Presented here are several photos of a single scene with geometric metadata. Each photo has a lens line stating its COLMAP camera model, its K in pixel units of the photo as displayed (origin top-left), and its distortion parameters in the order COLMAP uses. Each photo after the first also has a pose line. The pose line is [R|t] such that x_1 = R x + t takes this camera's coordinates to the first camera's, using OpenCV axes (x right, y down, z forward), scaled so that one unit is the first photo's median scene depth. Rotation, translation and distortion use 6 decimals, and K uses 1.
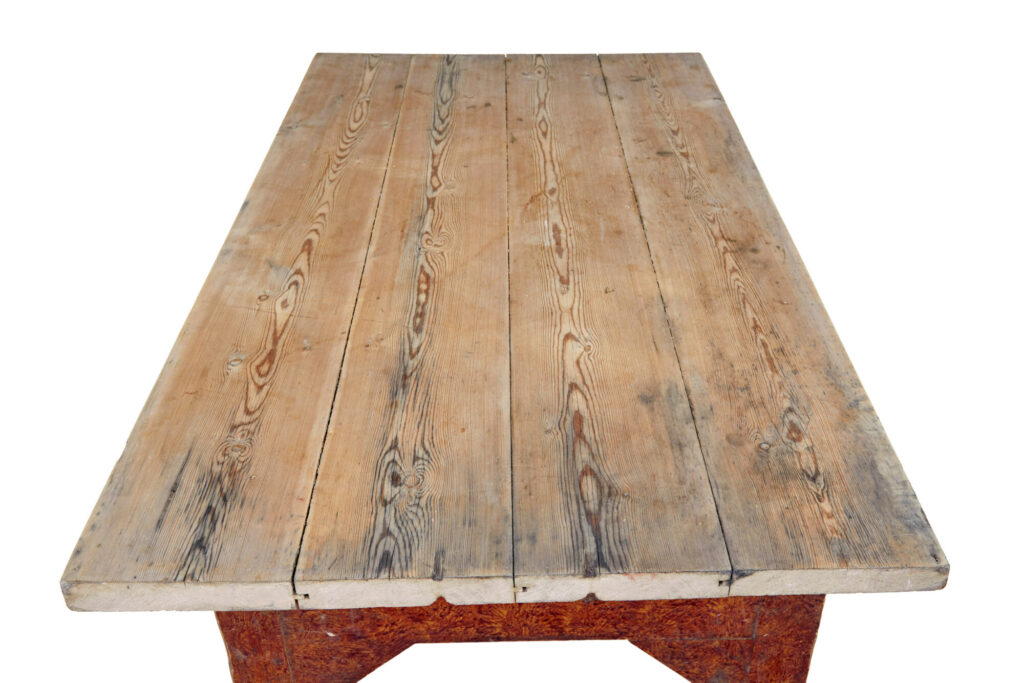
lens RADIAL K [[1048.2, 0, 511.8], [0, 1048.2, 339.6], [0, 0, 1]] dist [0.022251, 0.000000]
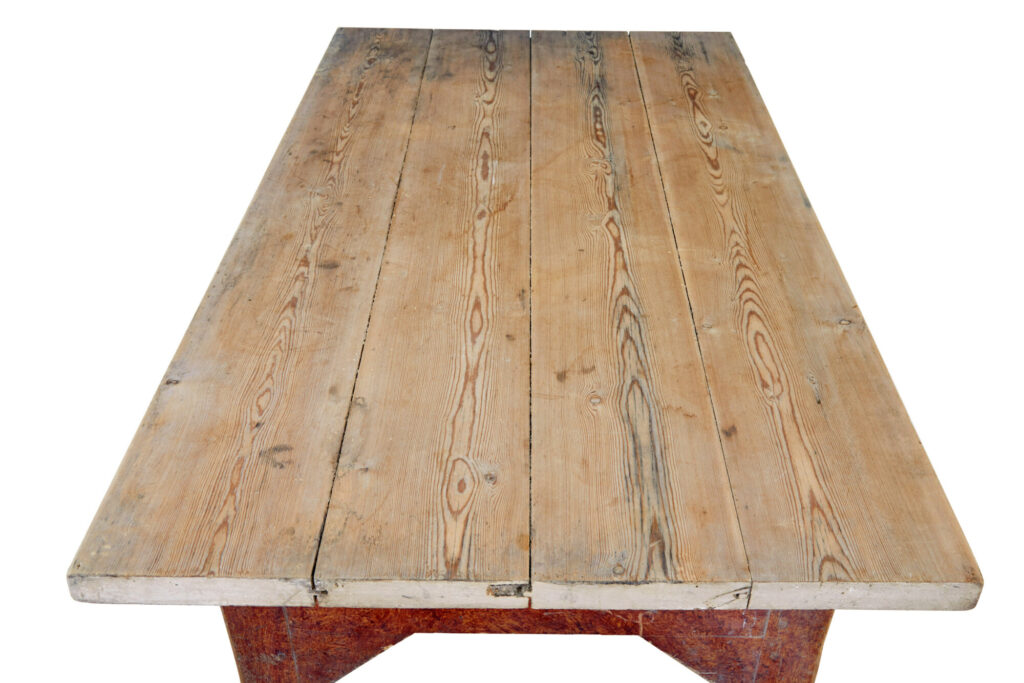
lens RADIAL K [[1048.2, 0, 515.2], [0, 1048.2, 342.0], [0, 0, 1]] dist [0.022251, 0.000000]
pose [[-0.999755, -0.010668, 0.019386, -0.010088], [0.013880, 0.379990, 0.924886, -1.019155], [-0.017233, 0.924929, -0.379749, 1.567147]]
